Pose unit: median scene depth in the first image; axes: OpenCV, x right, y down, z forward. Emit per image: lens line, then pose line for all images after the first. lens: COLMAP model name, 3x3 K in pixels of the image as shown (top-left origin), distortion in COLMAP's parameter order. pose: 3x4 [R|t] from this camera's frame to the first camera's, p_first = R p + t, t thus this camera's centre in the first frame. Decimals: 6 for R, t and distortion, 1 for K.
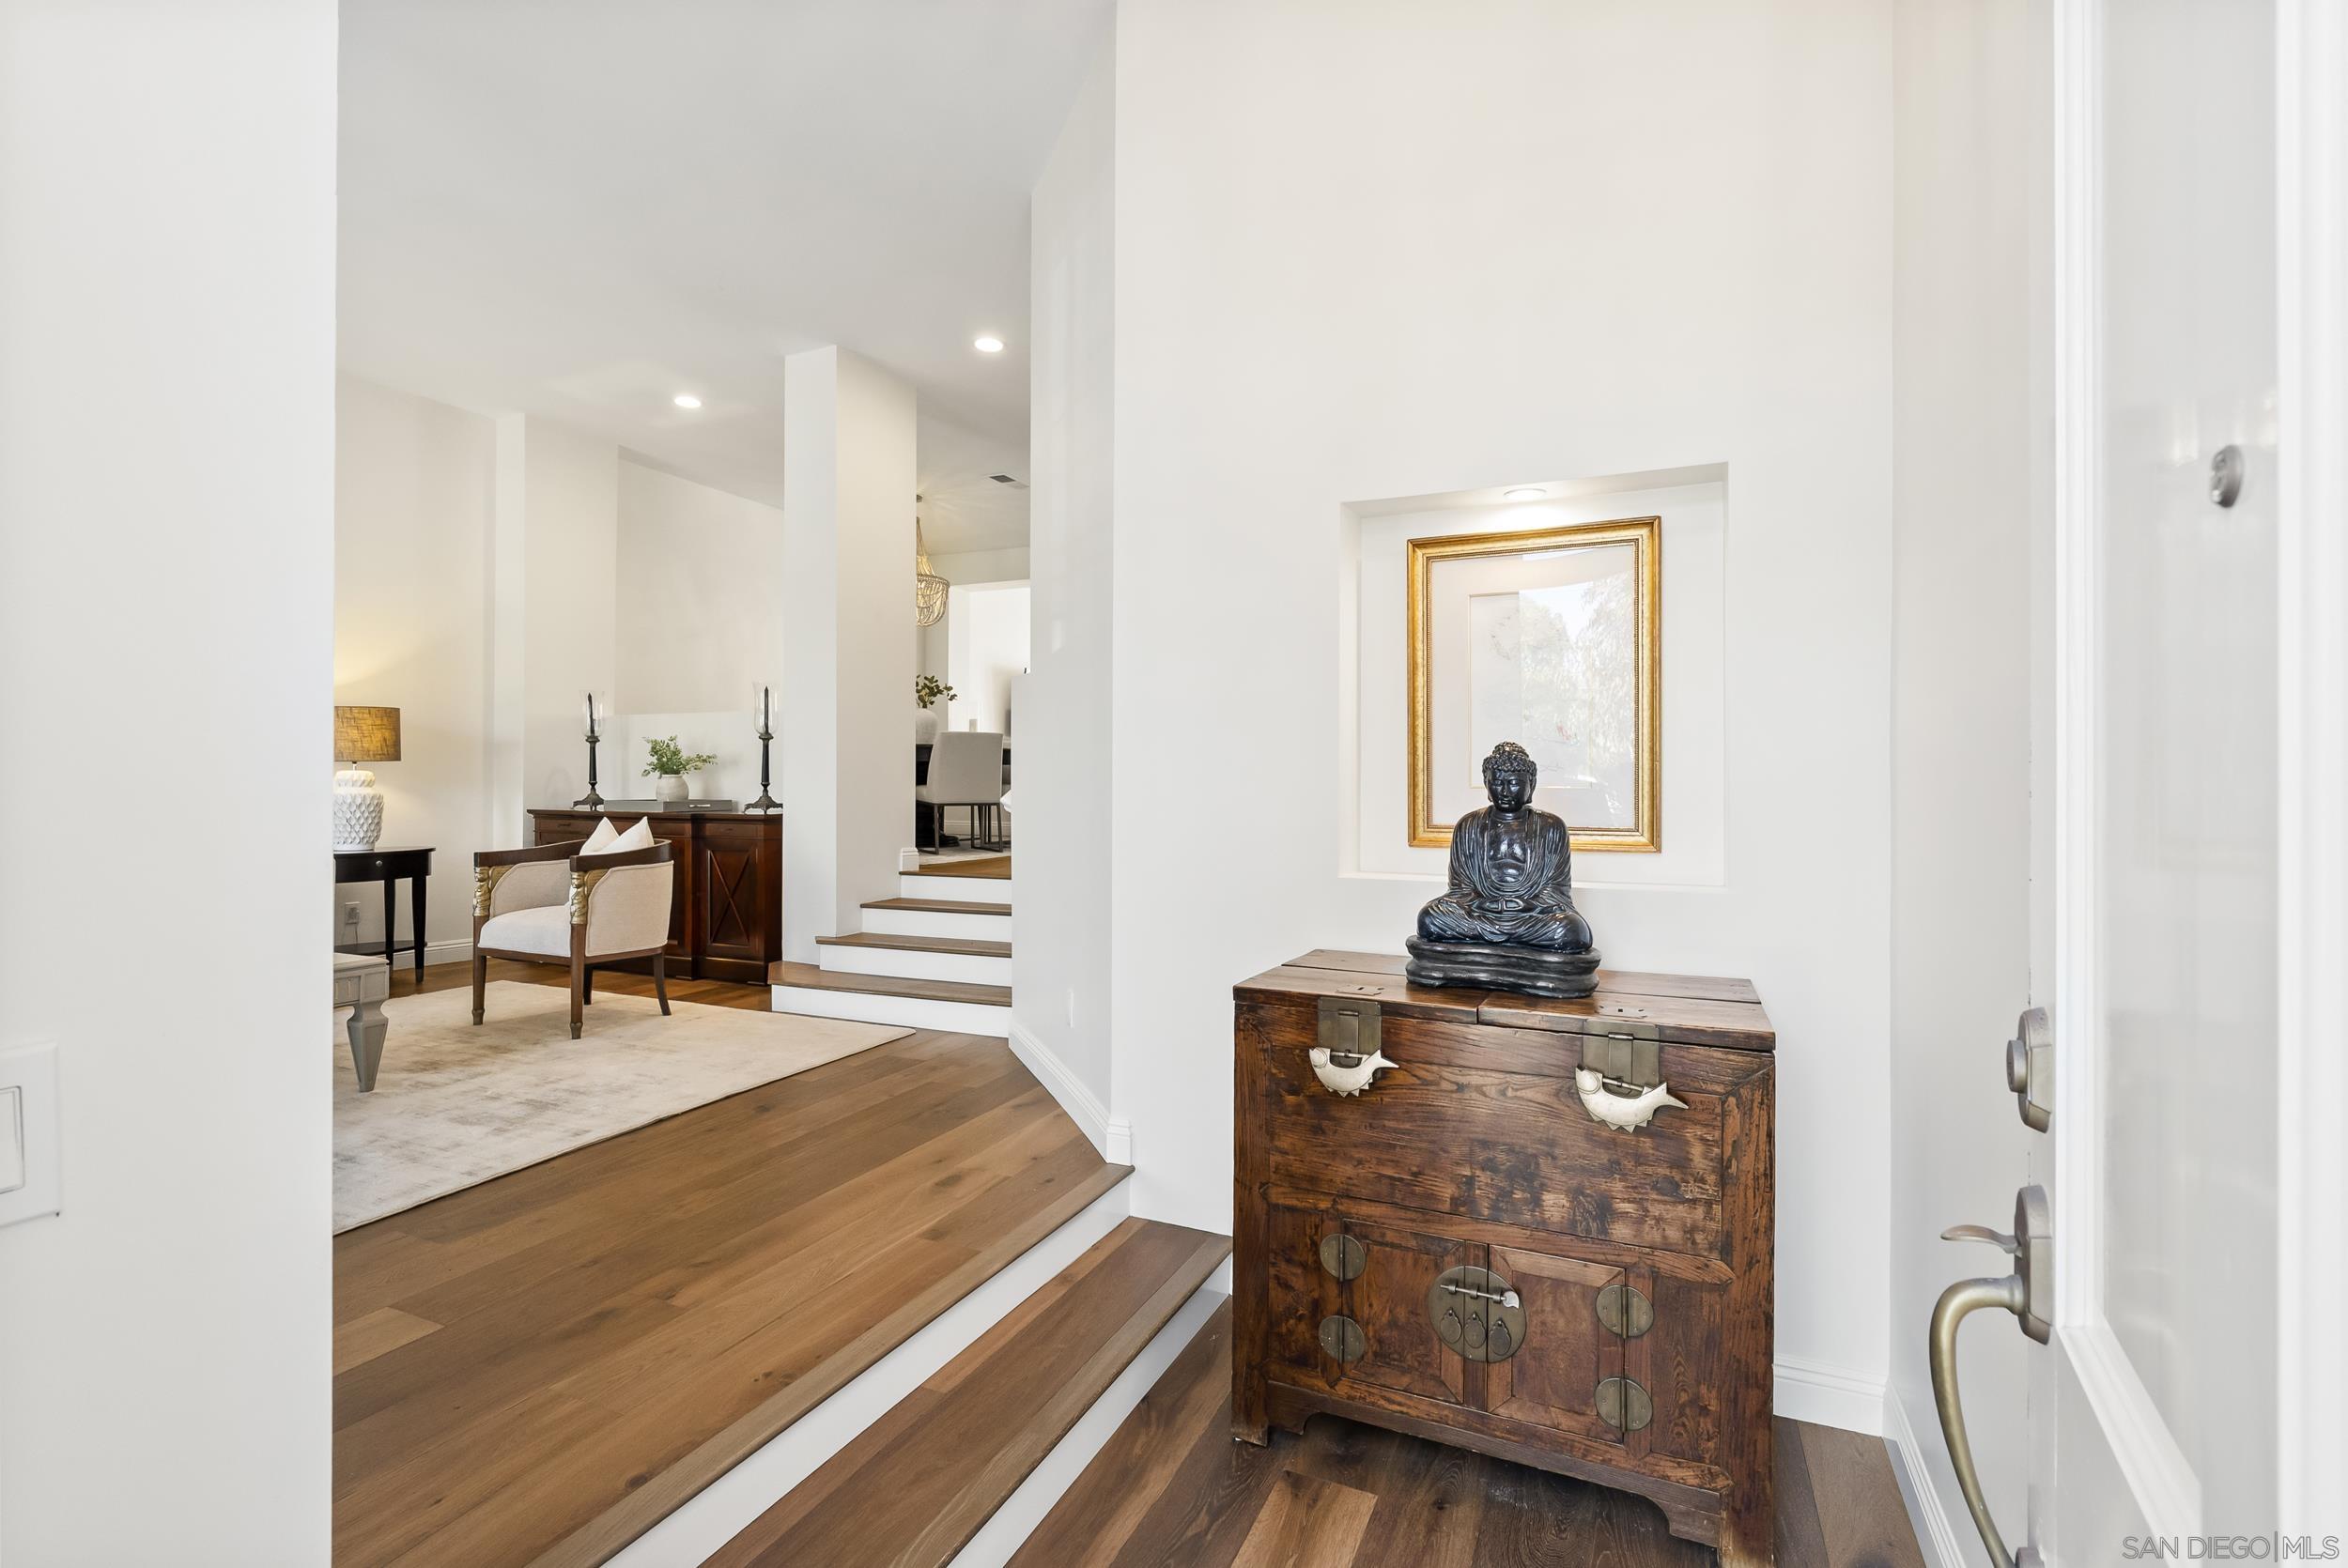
lens RADIAL K [[1066.8, 0, 1181.5], [0, 1066.8, 767.4], [0, 0, 1]] dist [-0.004147, -0.000412]
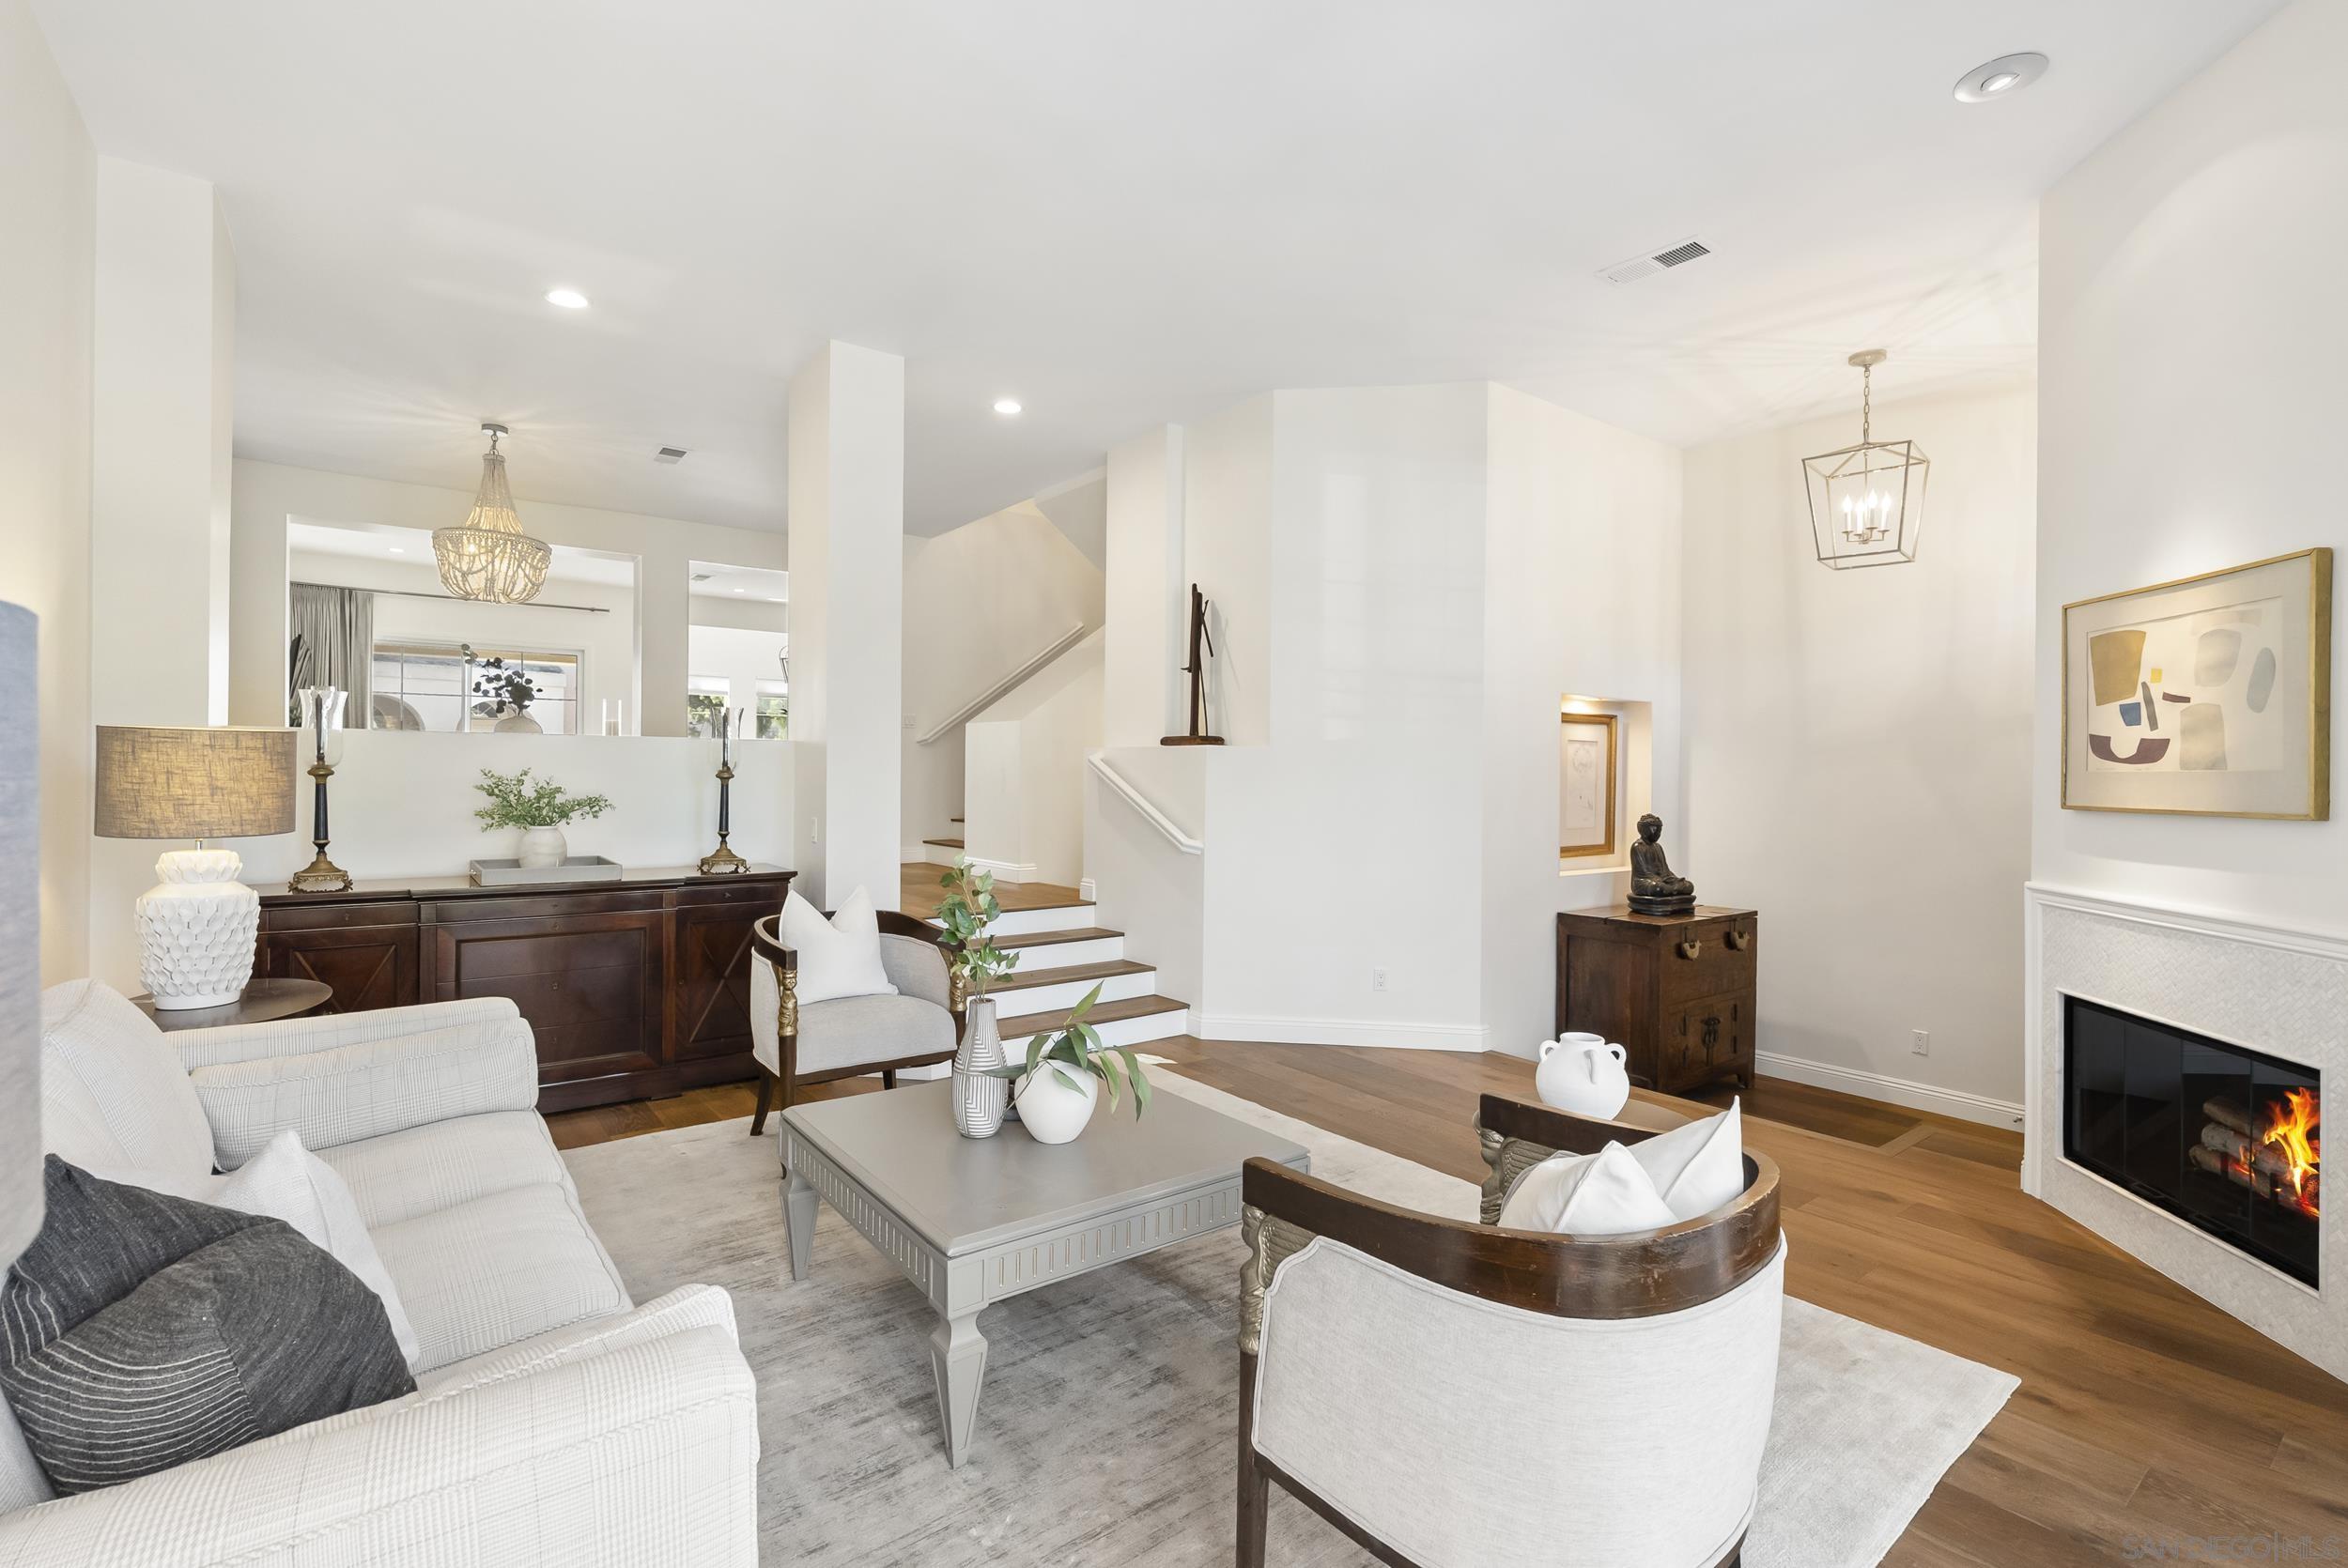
lens RADIAL K [[1066.8, 0, 1181.5], [0, 1066.8, 767.4], [0, 0, 1]] dist [-0.004147, -0.000412]
pose [[0.468116, 0.012195, 0.883583, -1.007446], [-0.023153, 0.999731, -0.001532, -0.044691], [-0.883363, -0.019740, 0.468273, 0.339151]]
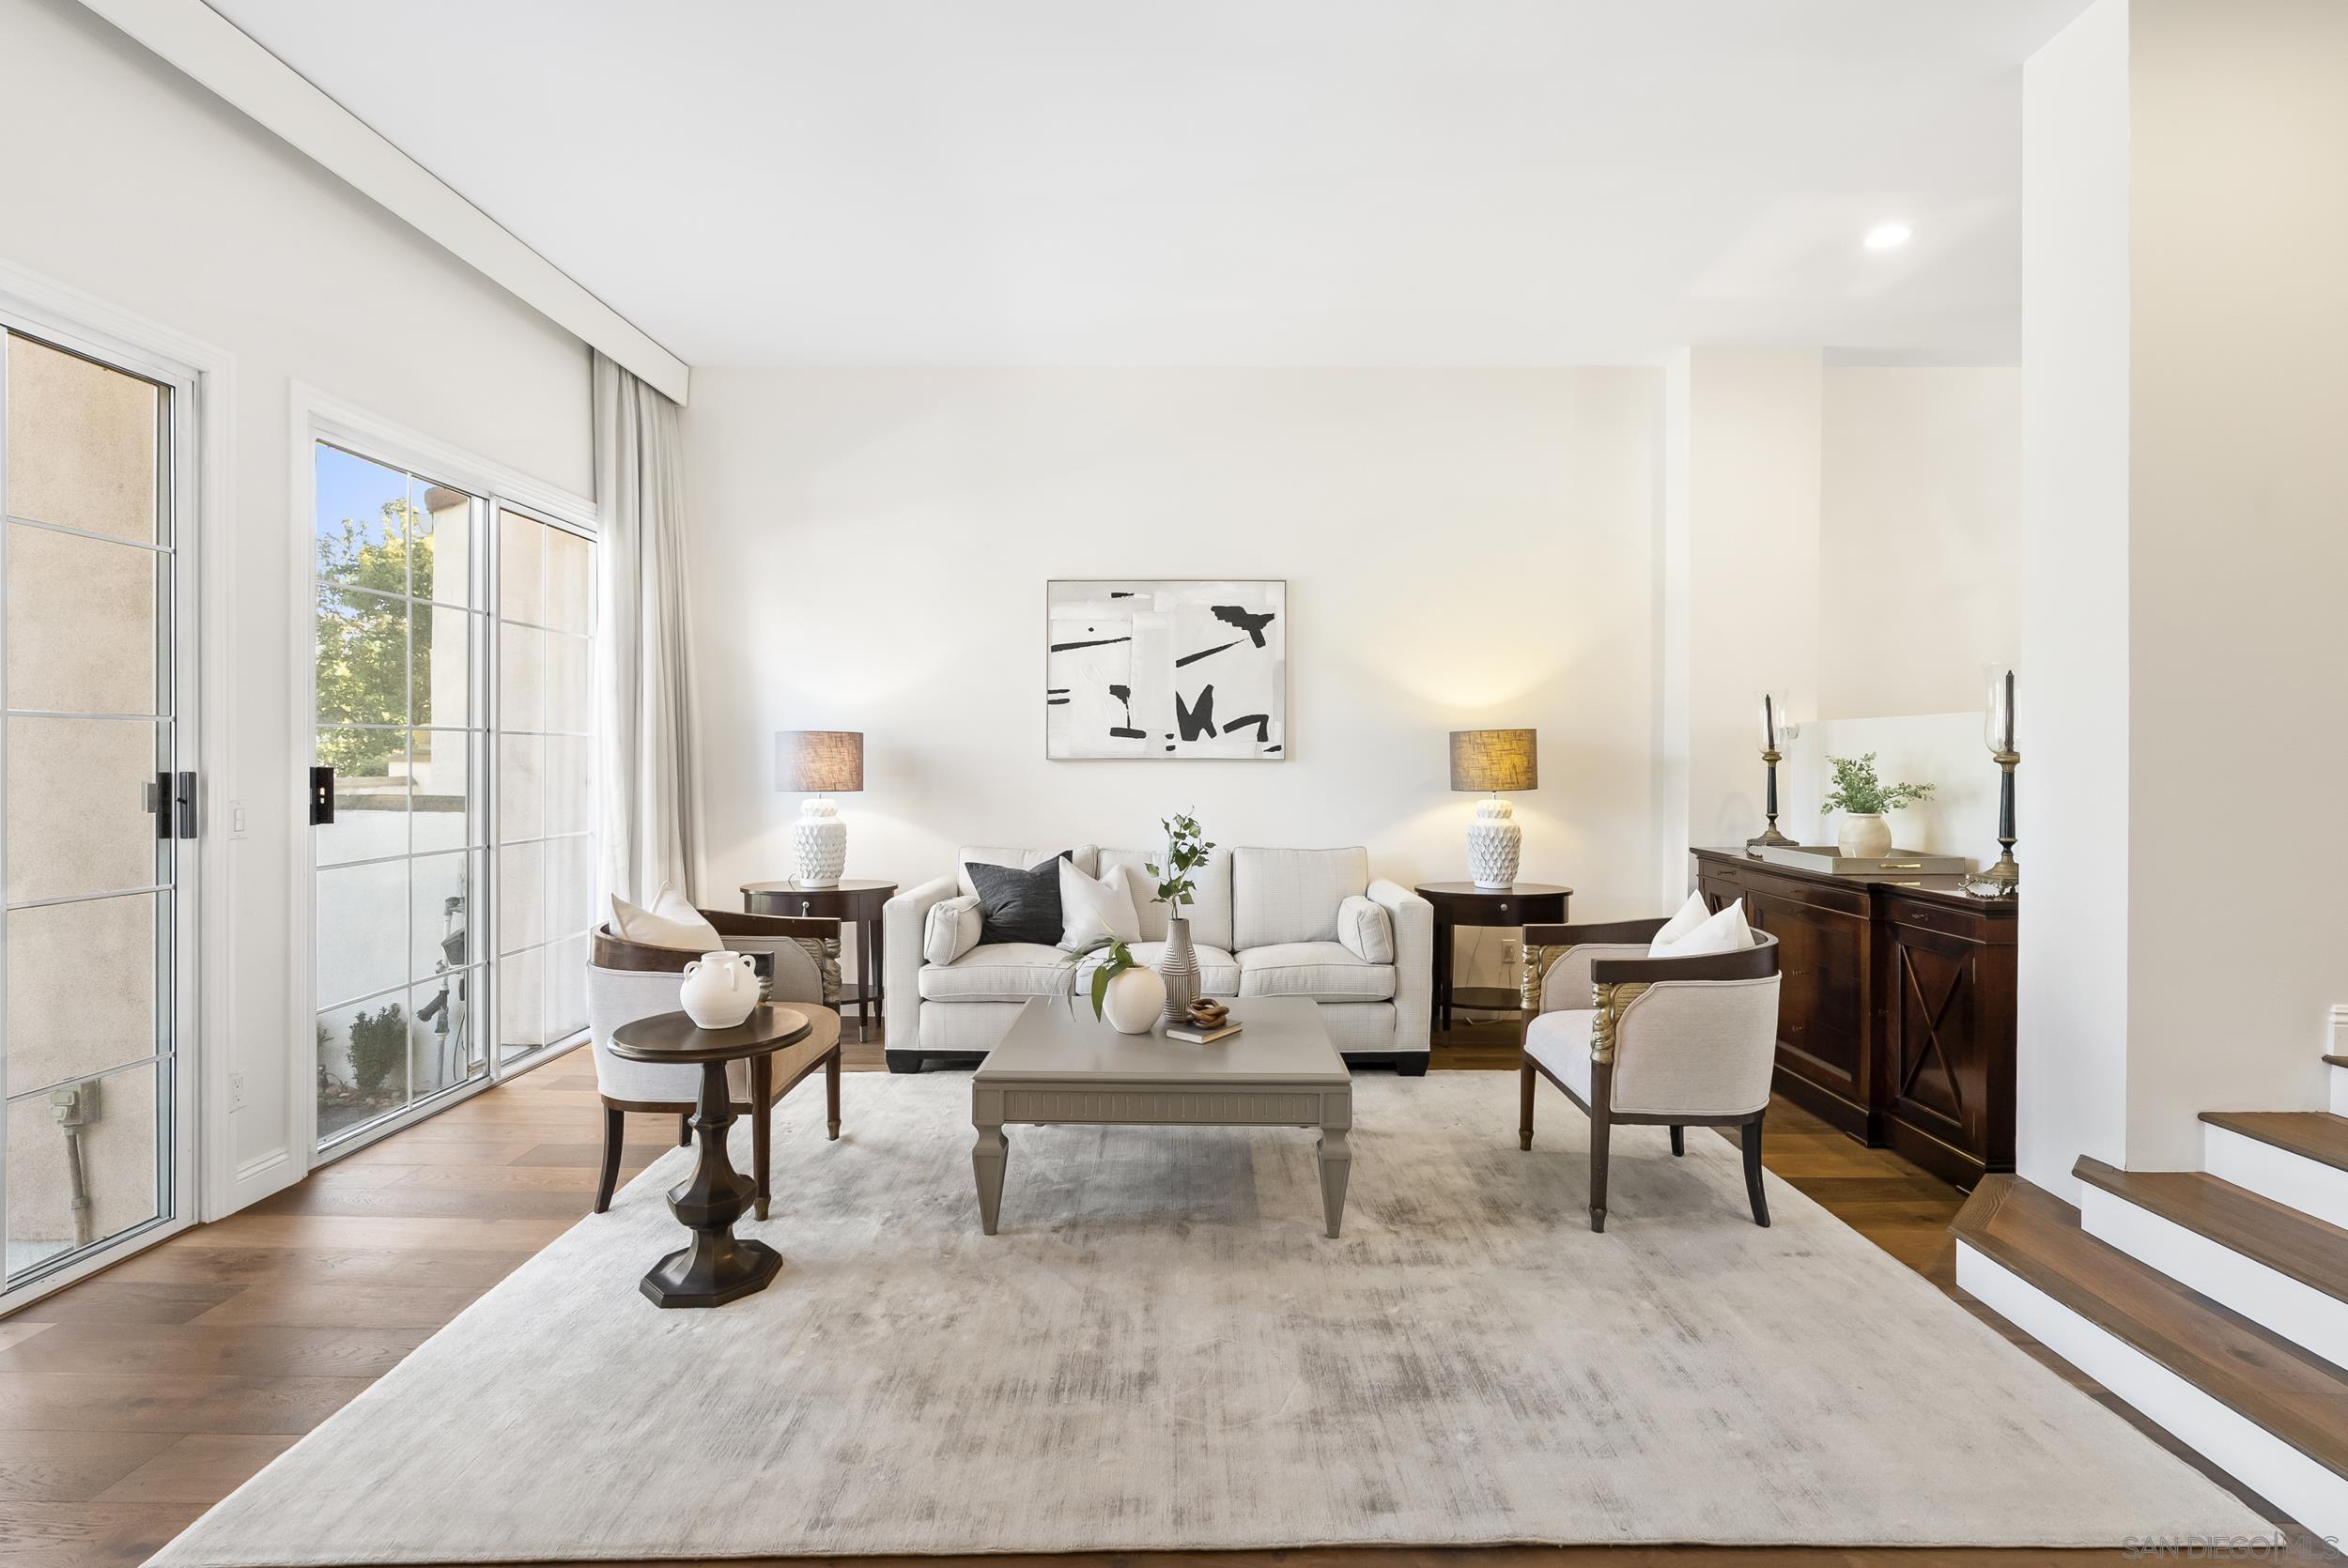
lens RADIAL K [[1066.8, 0, 1181.5], [0, 1066.8, 767.4], [0, 0, 1]] dist [-0.004147, -0.000412]
pose [[0.395964, 0.006357, -0.918244, -0.043988], [0.012660, 0.999843, 0.012381, -0.039114], [0.918179, -0.016527, 0.395821, 0.390490]]
